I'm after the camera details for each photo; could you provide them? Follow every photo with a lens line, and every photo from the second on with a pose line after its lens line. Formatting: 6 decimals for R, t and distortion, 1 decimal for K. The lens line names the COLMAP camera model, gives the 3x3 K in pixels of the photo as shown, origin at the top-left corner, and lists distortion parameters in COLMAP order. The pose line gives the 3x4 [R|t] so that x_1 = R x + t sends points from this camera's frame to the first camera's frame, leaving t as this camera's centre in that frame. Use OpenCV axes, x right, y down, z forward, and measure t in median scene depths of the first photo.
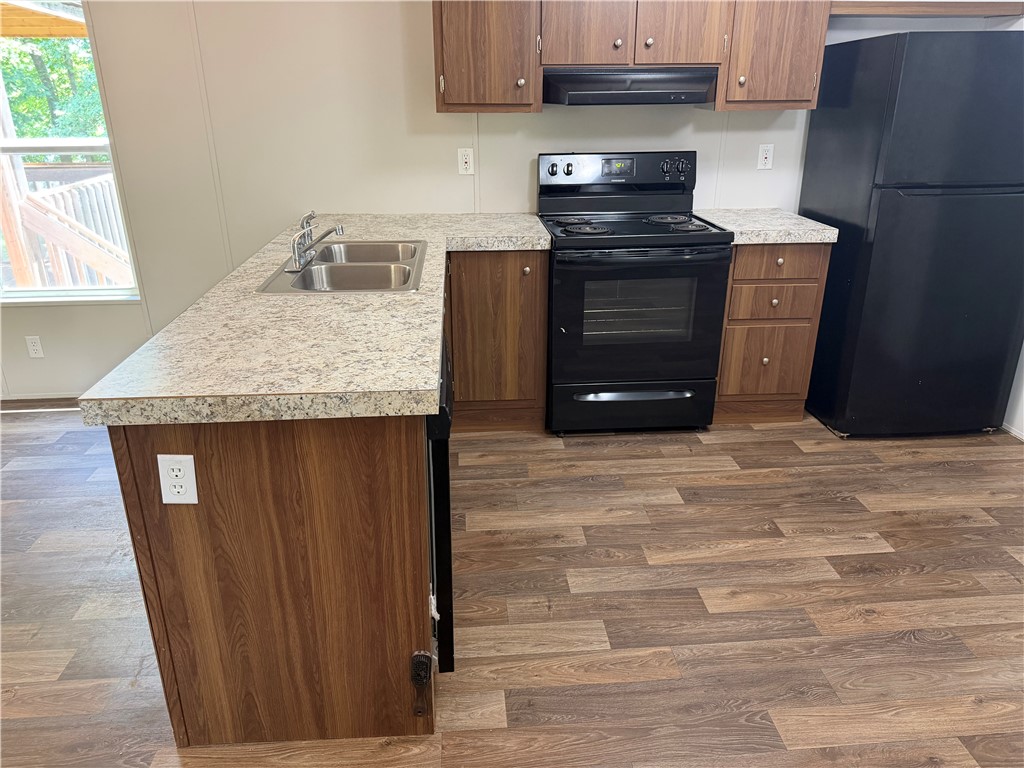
lens RADIAL K [[720.6, 0, 506.3], [0, 720.6, 381.9], [0, 0, 1]] dist [0.081235, -0.111552]
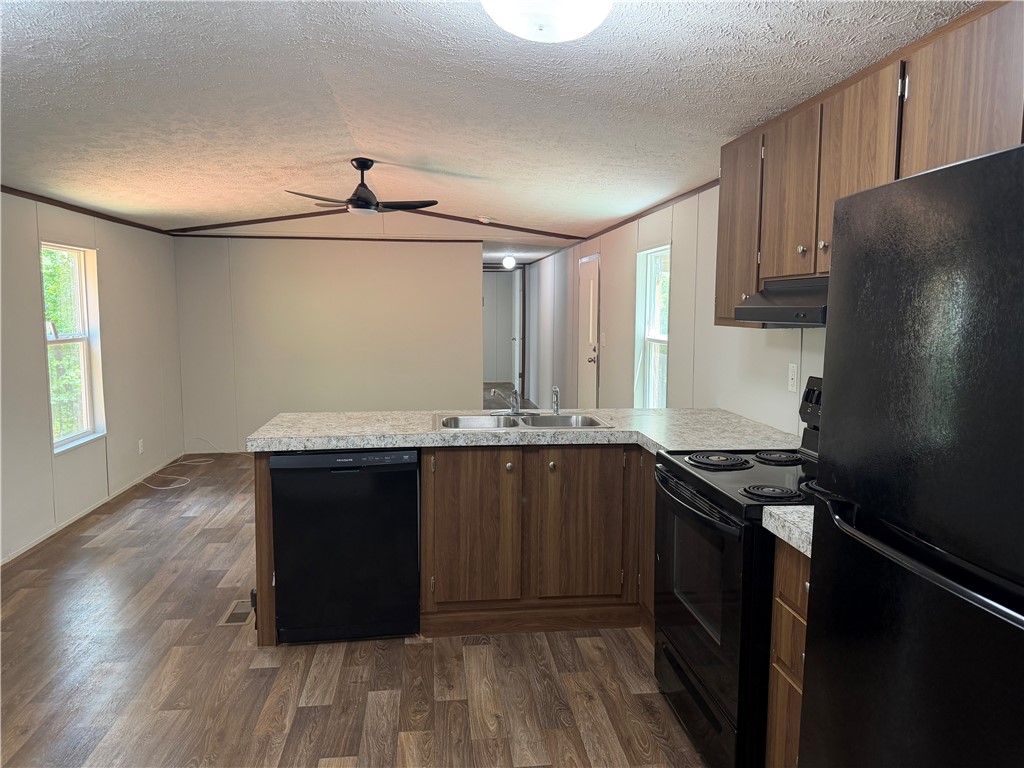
lens RADIAL K [[720.6, 0, 506.3], [0, 720.6, 381.9], [0, 0, 1]] dist [0.081235, -0.111552]
pose [[0.029881, 0.106036, -0.993913, 0.924416], [-0.366111, 0.926417, 0.087828, -0.279093], [0.930091, 0.361259, 0.066503, 0.700087]]
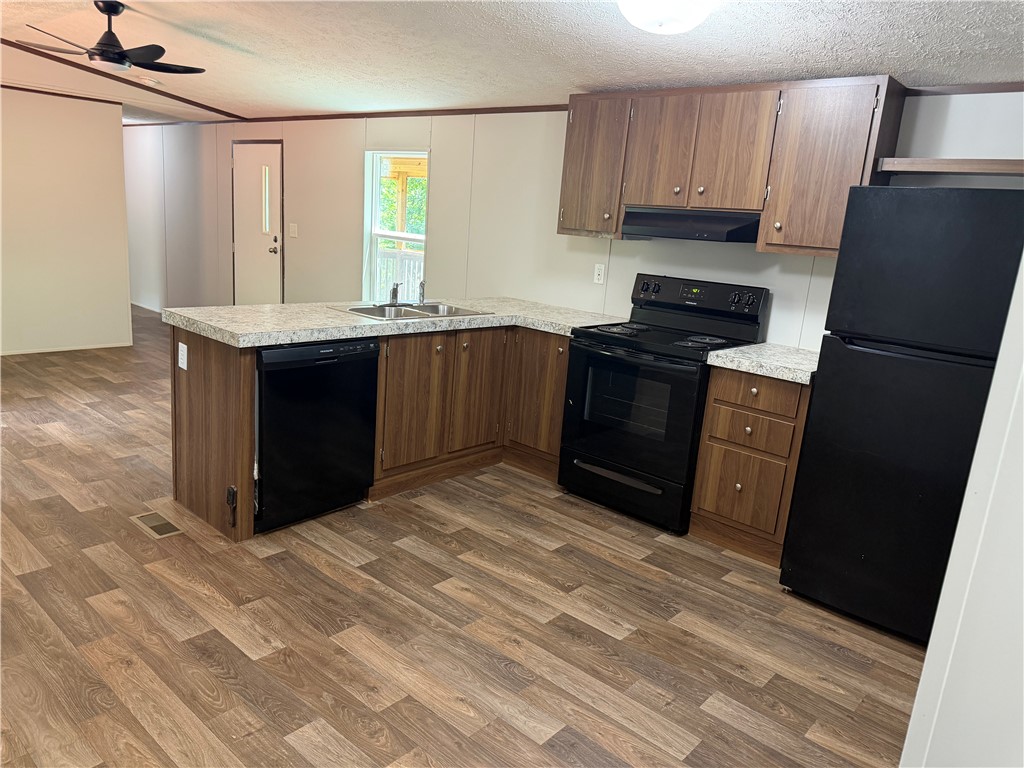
lens RADIAL K [[715.1, 0, 512.0], [0, 715.1, 384.0], [0, 0, 1]] dist [0.099797, -0.112581]
pose [[0.693532, 0.218511, -0.686488, 0.852466], [-0.337814, 0.940276, -0.041988, -0.015887], [0.636313, 0.261026, 0.725928, 0.033282]]
